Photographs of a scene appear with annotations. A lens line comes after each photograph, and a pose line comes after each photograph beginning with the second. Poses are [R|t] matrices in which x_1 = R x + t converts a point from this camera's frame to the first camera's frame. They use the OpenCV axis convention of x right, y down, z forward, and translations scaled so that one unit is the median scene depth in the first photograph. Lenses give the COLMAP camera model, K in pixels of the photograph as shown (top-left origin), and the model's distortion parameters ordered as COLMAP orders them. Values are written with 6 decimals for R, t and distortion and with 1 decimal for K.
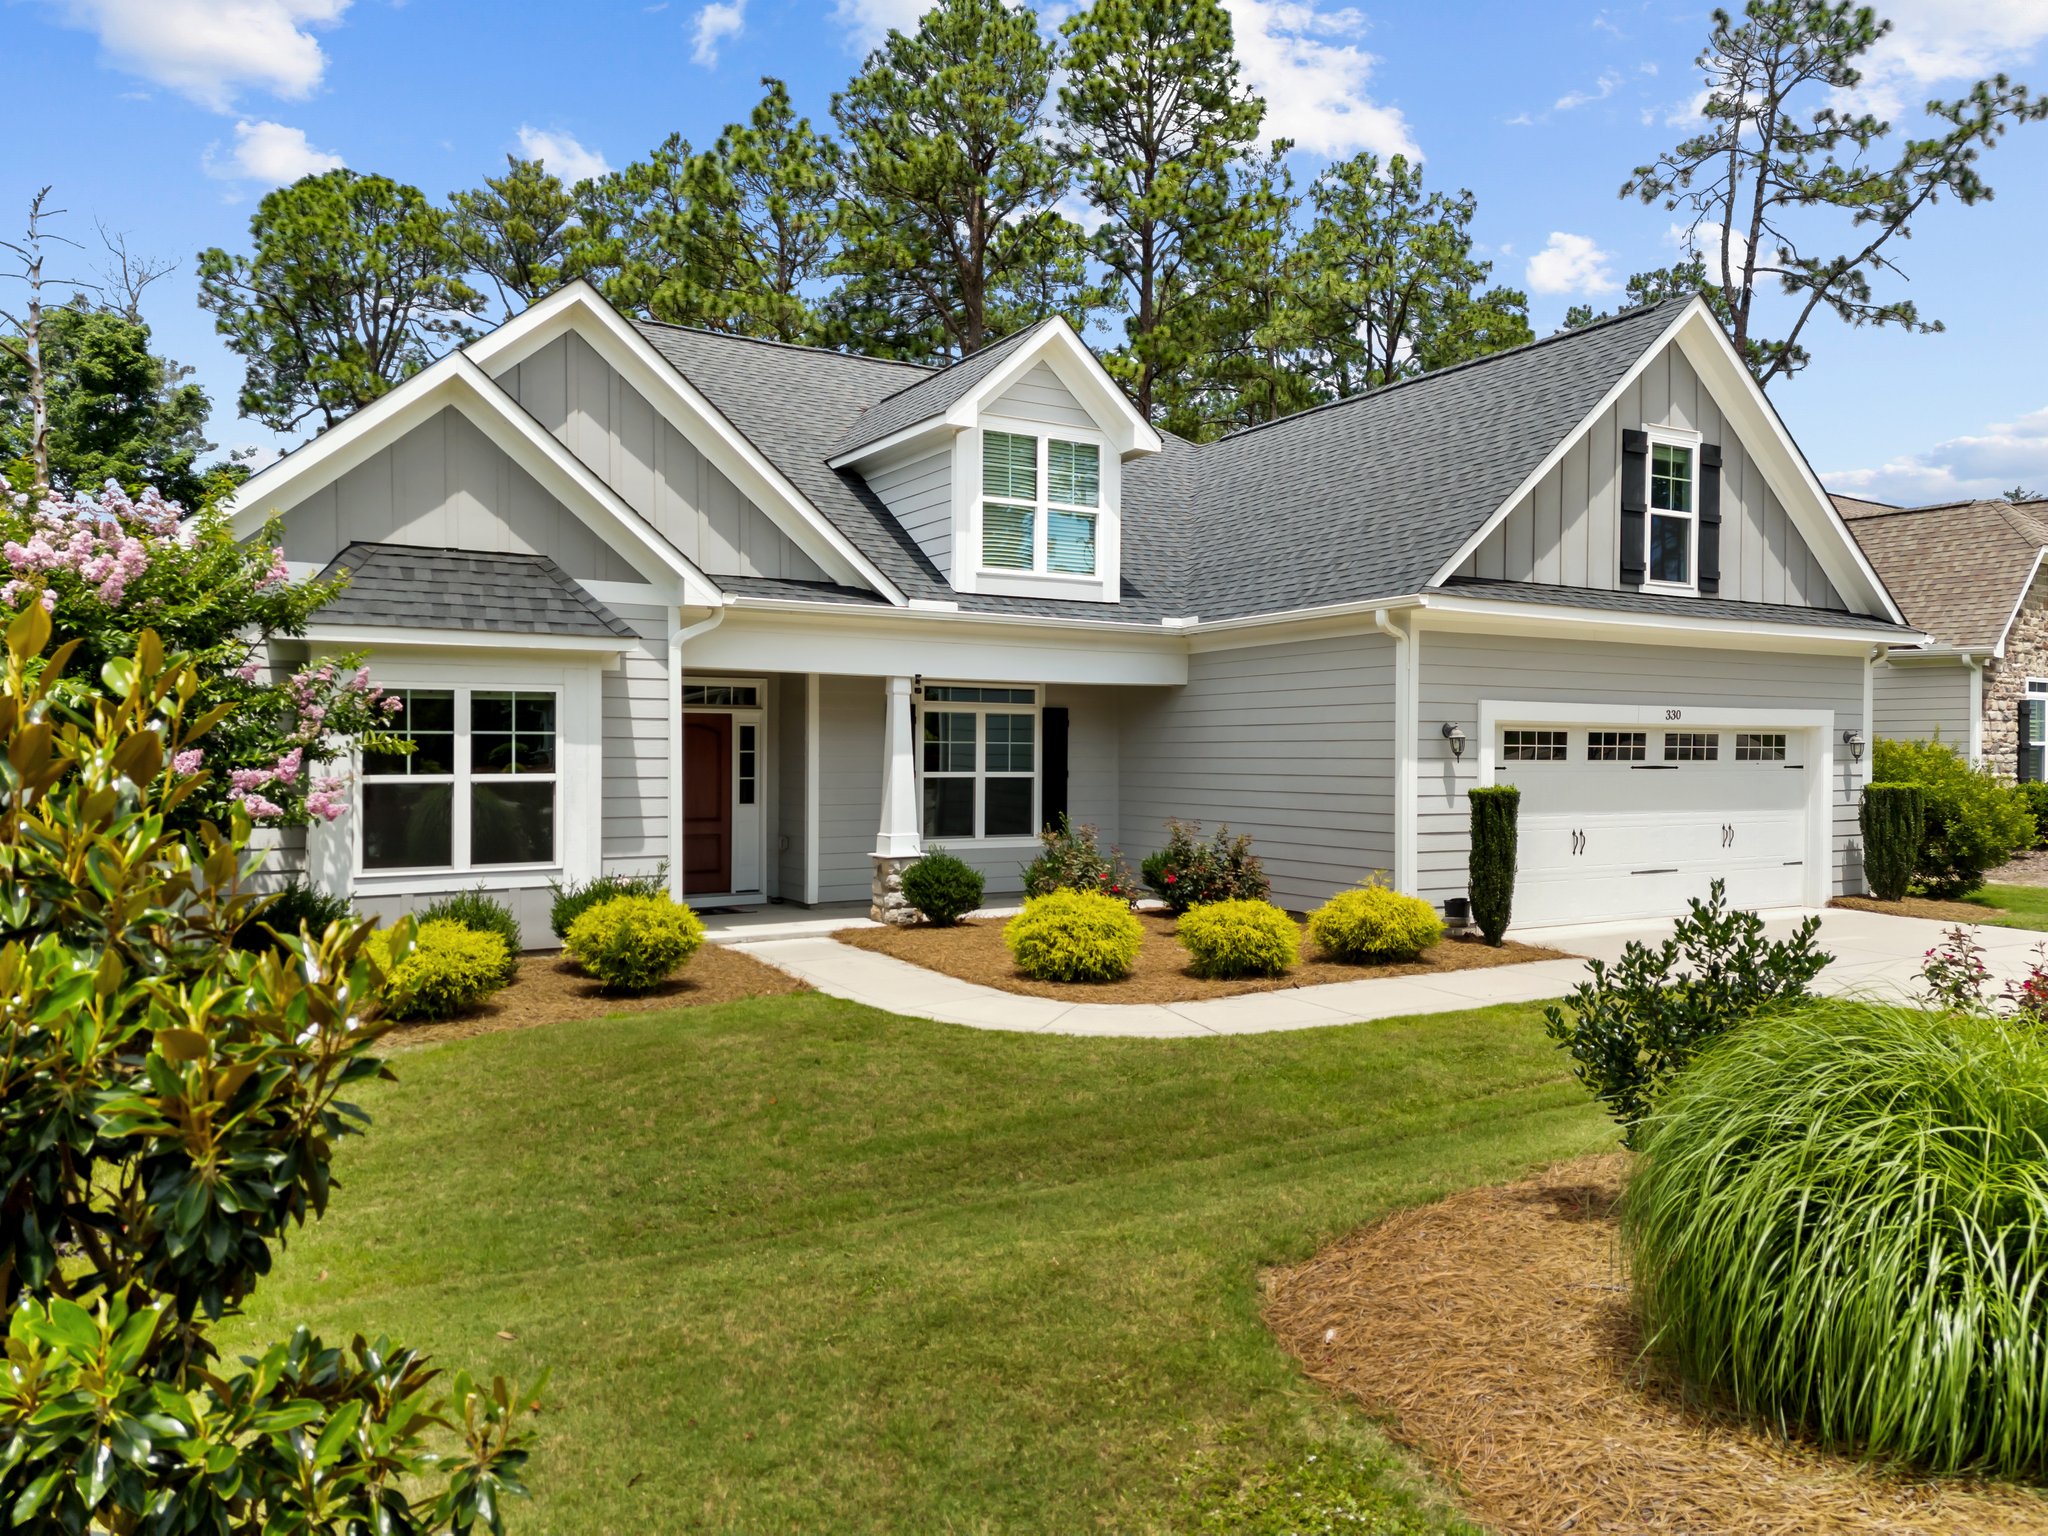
lens RADIAL K [[1424.1, 0, 1024.0], [0, 1424.1, 768.0], [0, 0, 1]] dist [0.077940, -0.071960]
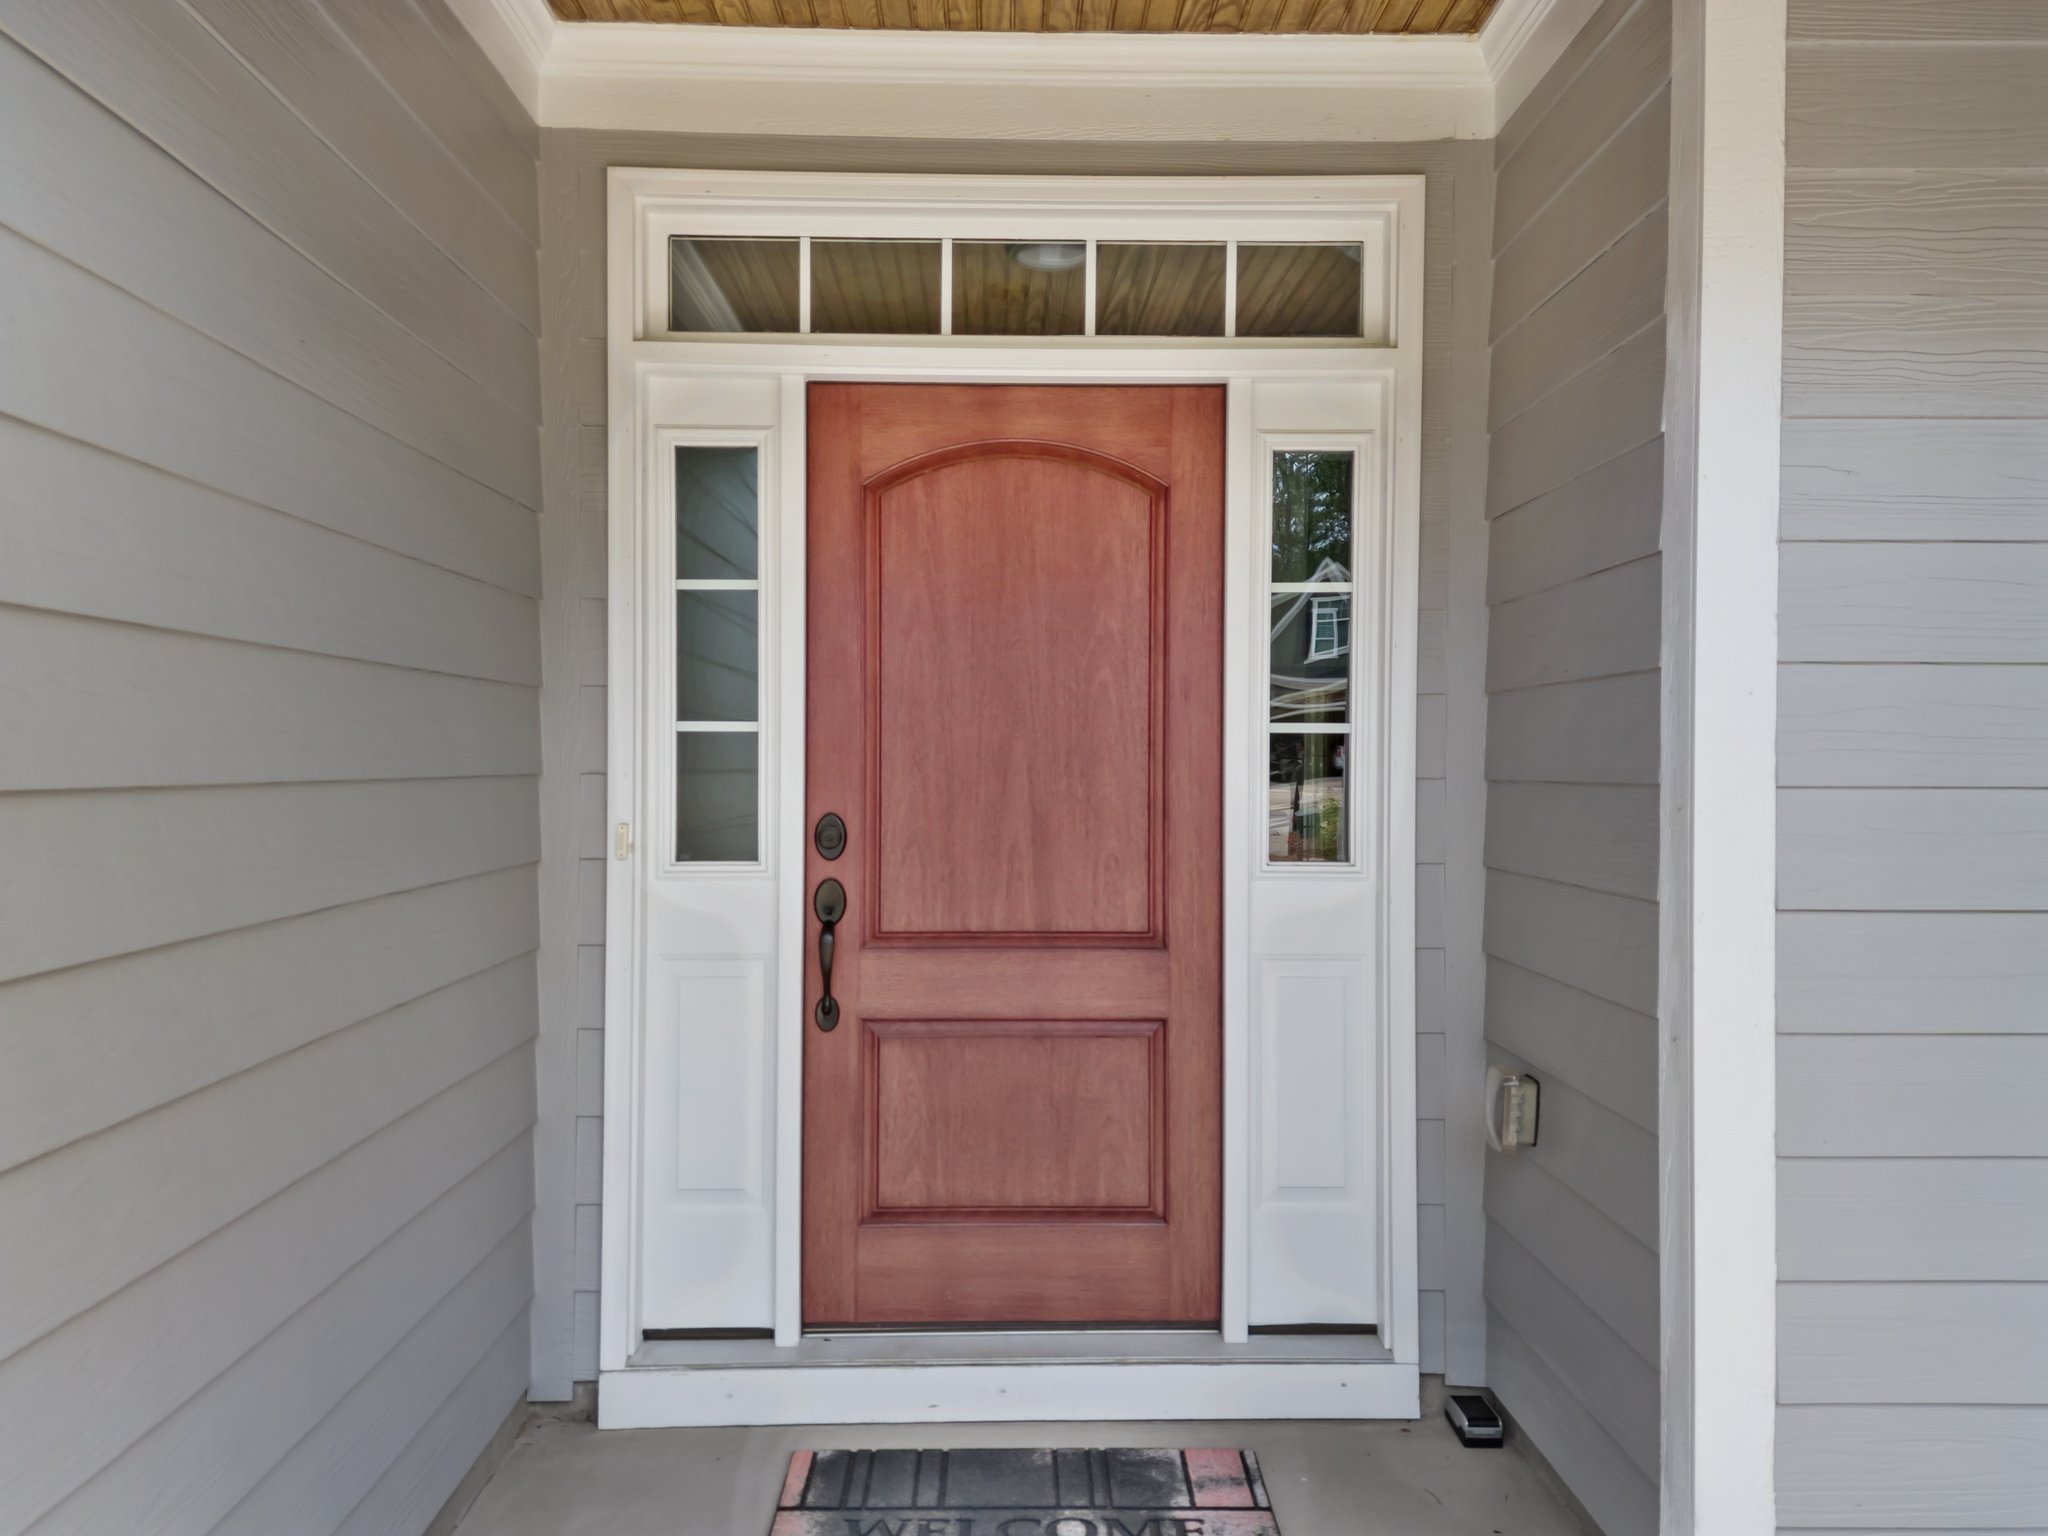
lens RADIAL K [[1424.1, 0, 1024.0], [0, 1424.1, 768.0], [0, 0, 1]] dist [0.077940, -0.071960]
pose [[0.858536, 0.003138, -0.512744, -0.138520], [-0.005785, 0.999977, -0.003566, 0.013921], [0.512721, 0.006028, 0.858534, 0.870453]]
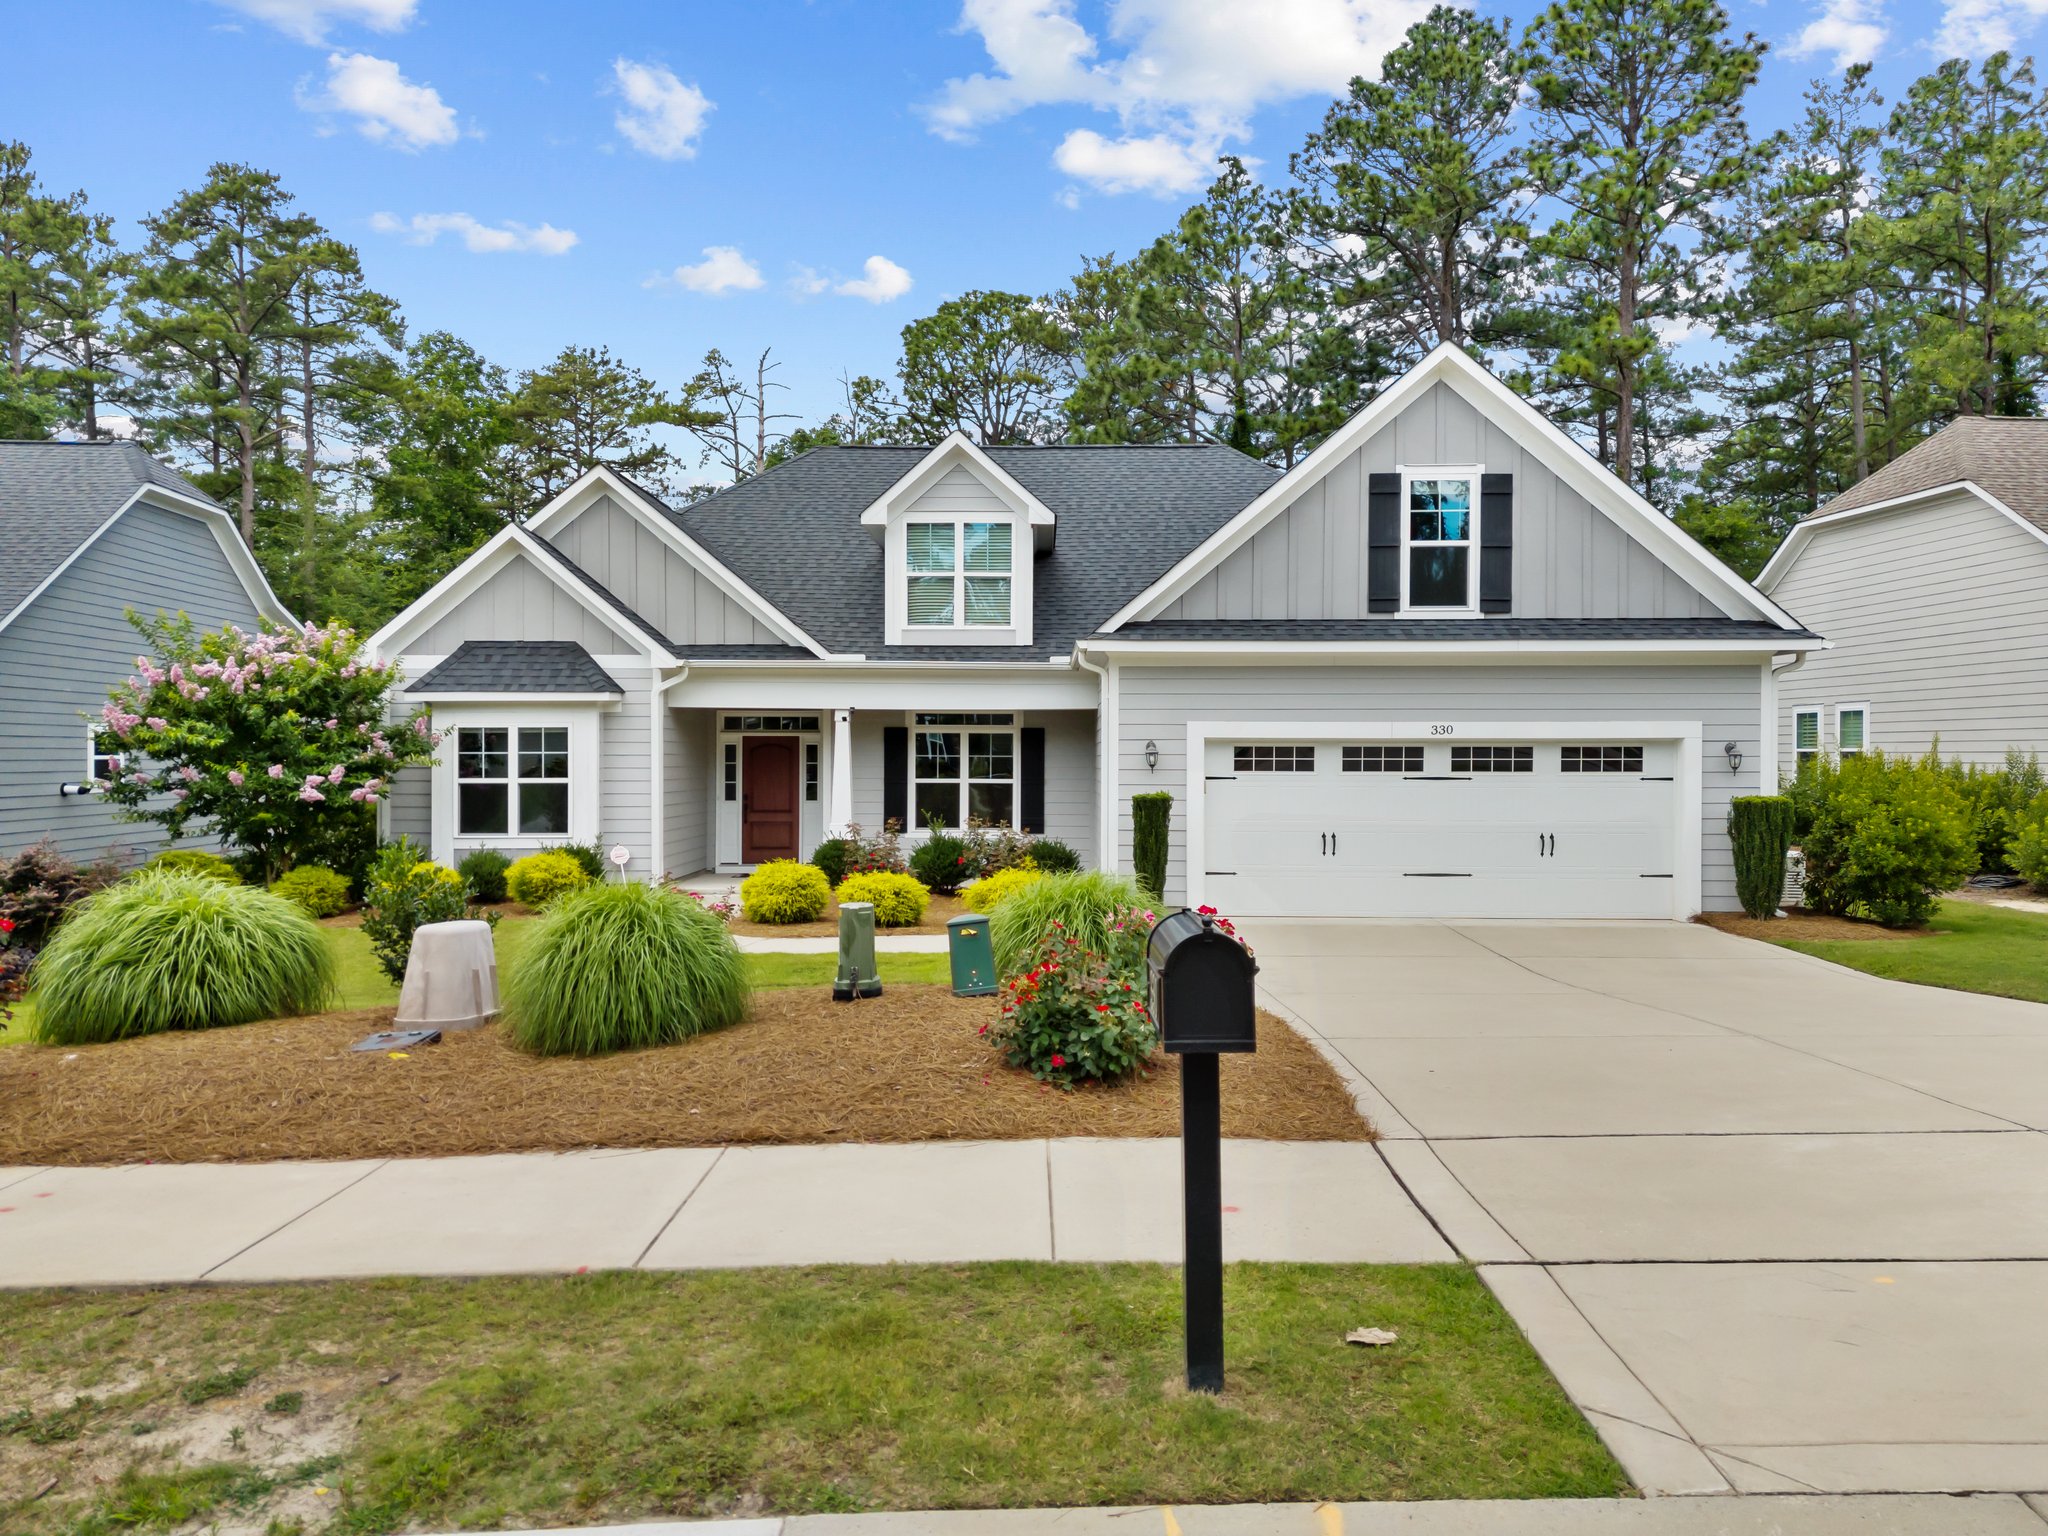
lens RADIAL K [[1424.1, 0, 1024.0], [0, 1424.1, 768.0], [0, 0, 1]] dist [0.077940, -0.071960]
pose [[0.853955, 0.002107, -0.520343, 0.746668], [-0.004215, 0.999987, -0.002868, -0.003790], [0.520330, 0.004643, 0.853953, -0.080620]]
